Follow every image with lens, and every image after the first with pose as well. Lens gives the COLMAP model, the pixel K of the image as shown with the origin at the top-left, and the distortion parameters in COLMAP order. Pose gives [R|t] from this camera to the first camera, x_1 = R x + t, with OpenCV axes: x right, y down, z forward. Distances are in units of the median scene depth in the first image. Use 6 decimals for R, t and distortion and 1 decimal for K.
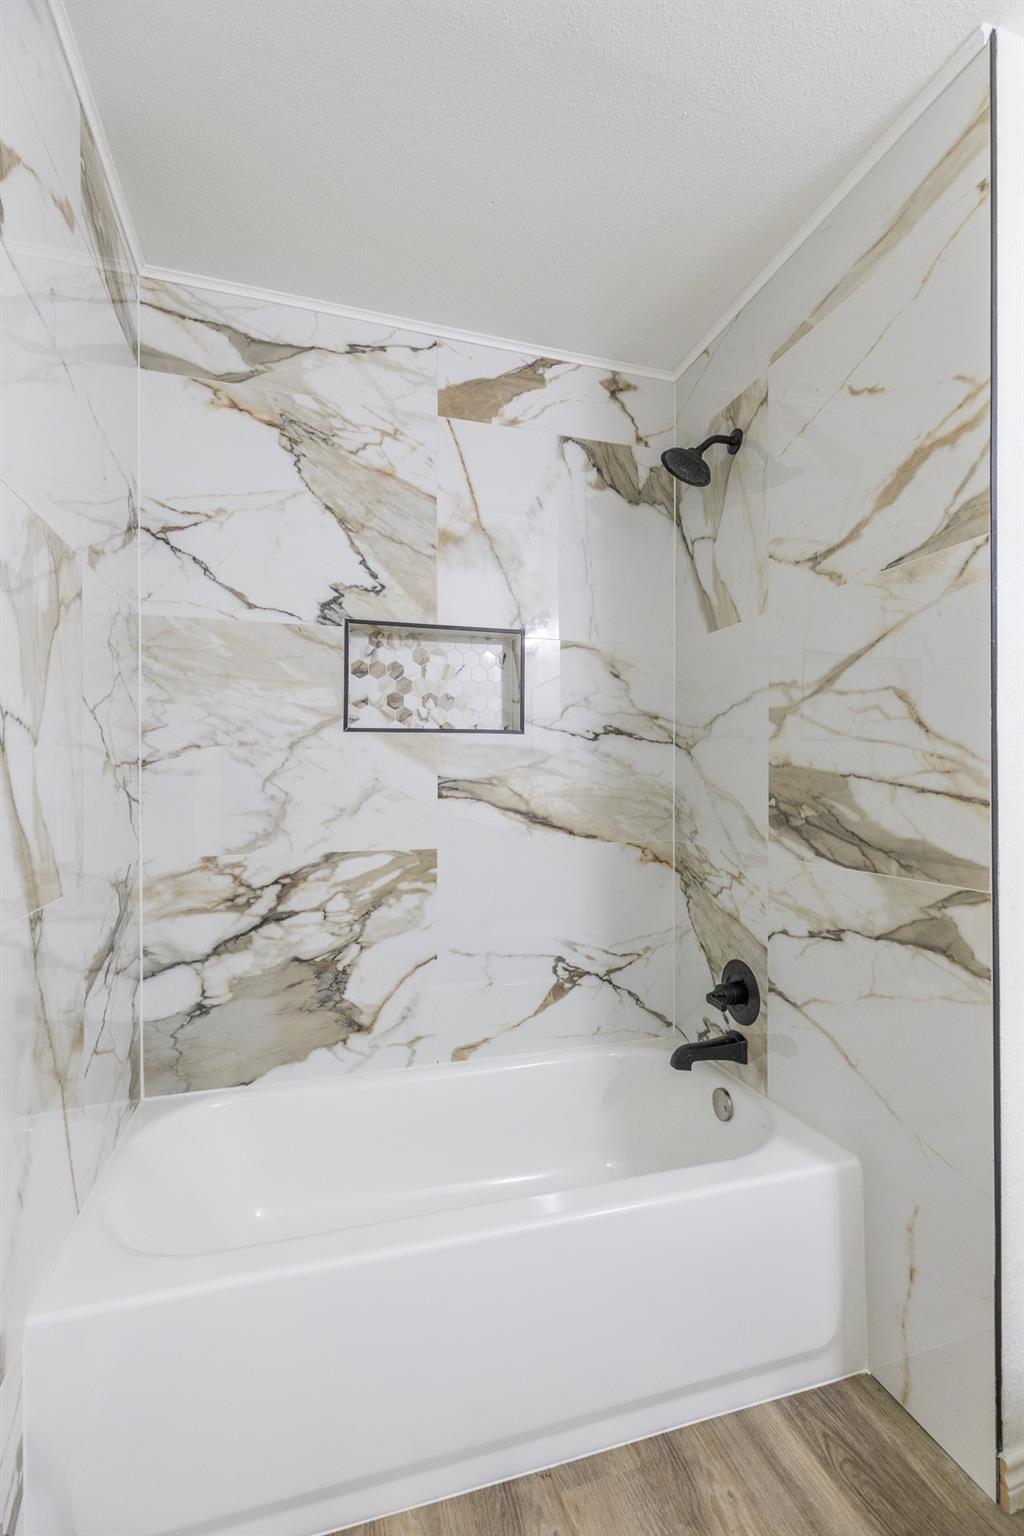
lens RADIAL K [[693.2, 0, 511.6], [0, 693.2, 774.3], [0, 0, 1]] dist [0.007370, -0.001161]
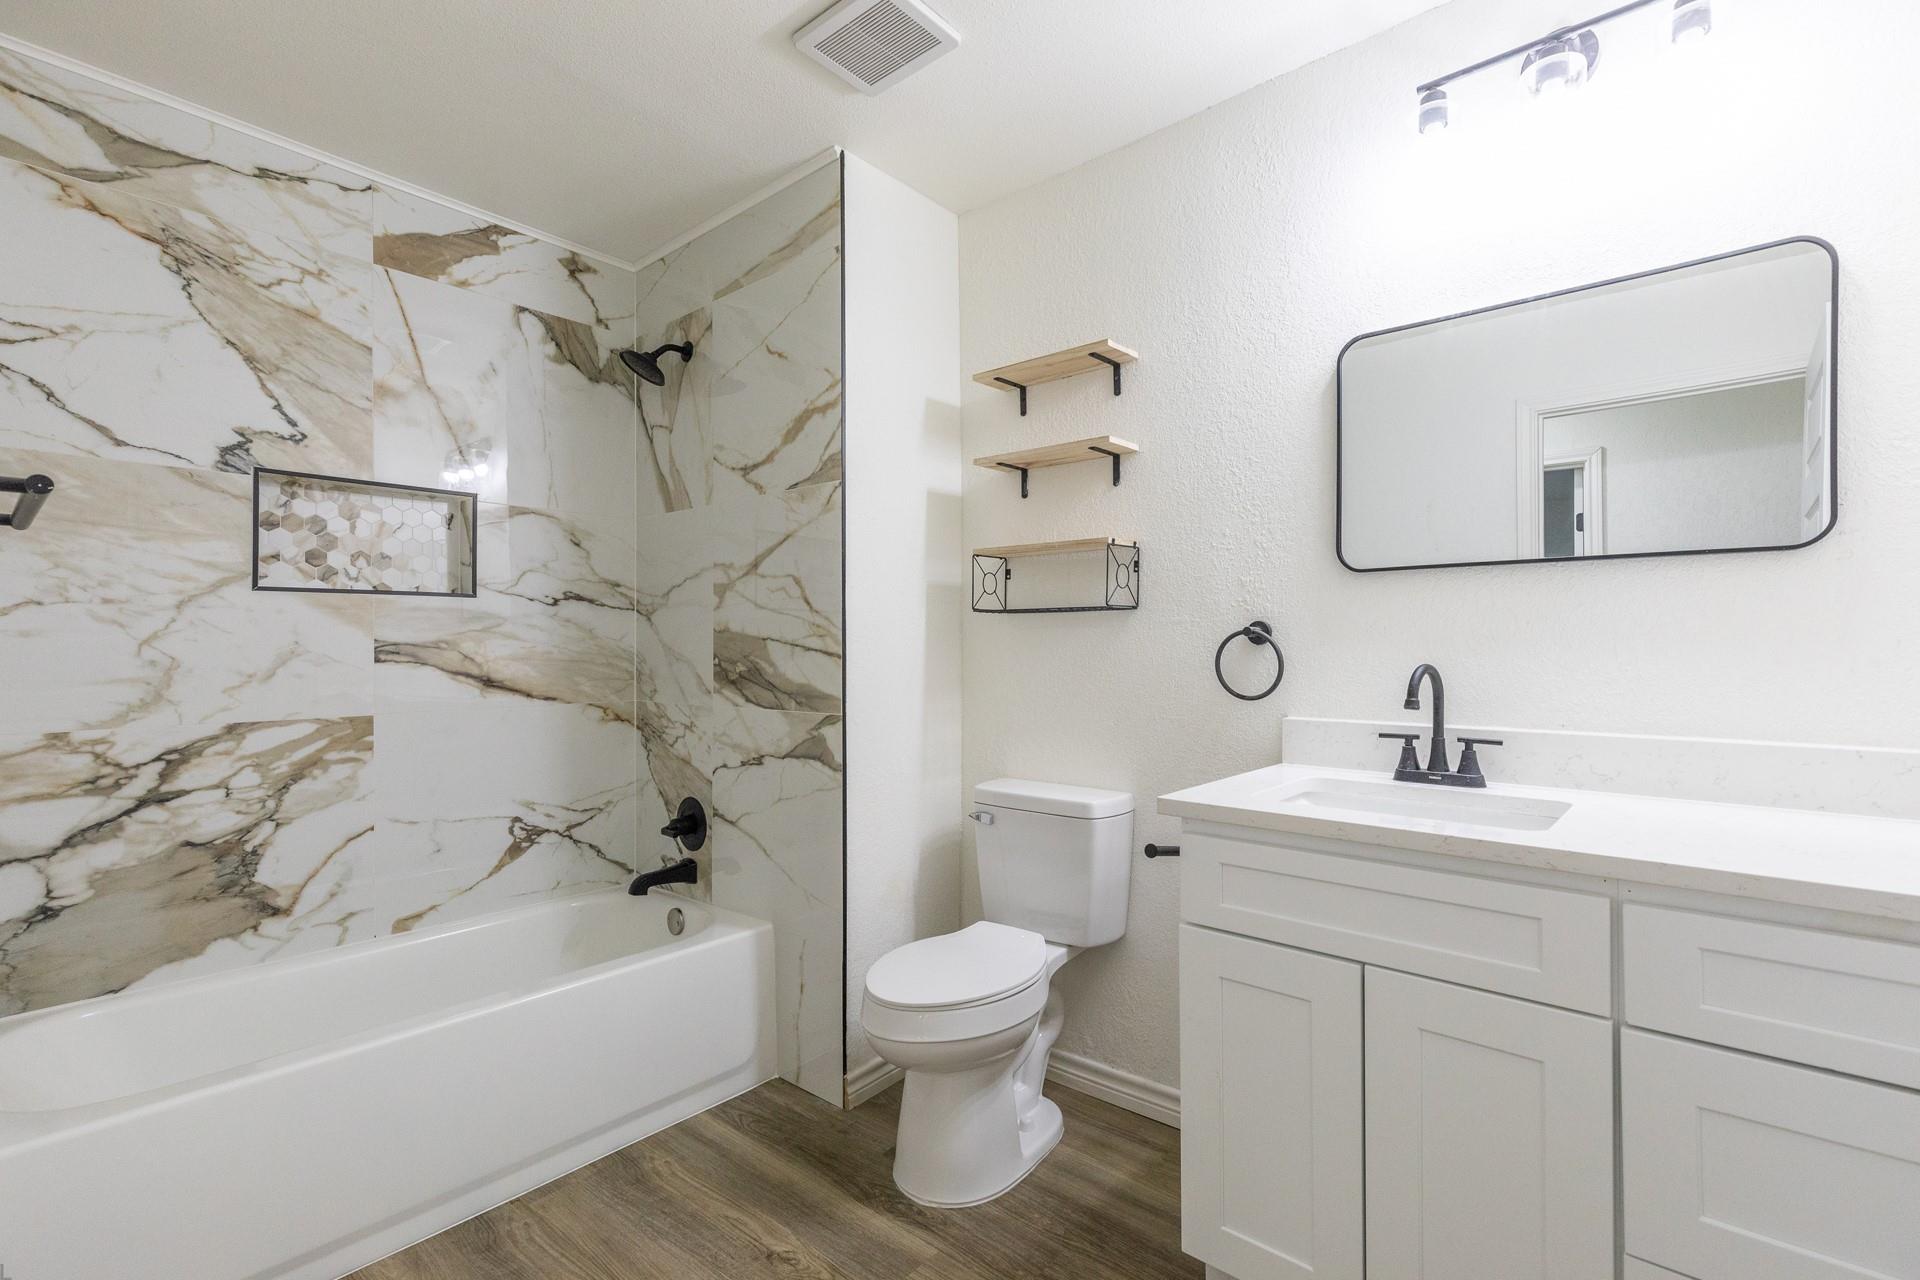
lens RADIAL K [[866.5, 0, 964.0], [0, 866.5, 646.8], [0, 0, 1]] dist [0.007370, -0.001161]
pose [[0.841890, -0.001883, 0.539645, -0.073675], [-0.000492, 0.999991, 0.004257, 0.007756], [-0.539648, -0.003849, 0.841882, -0.483107]]
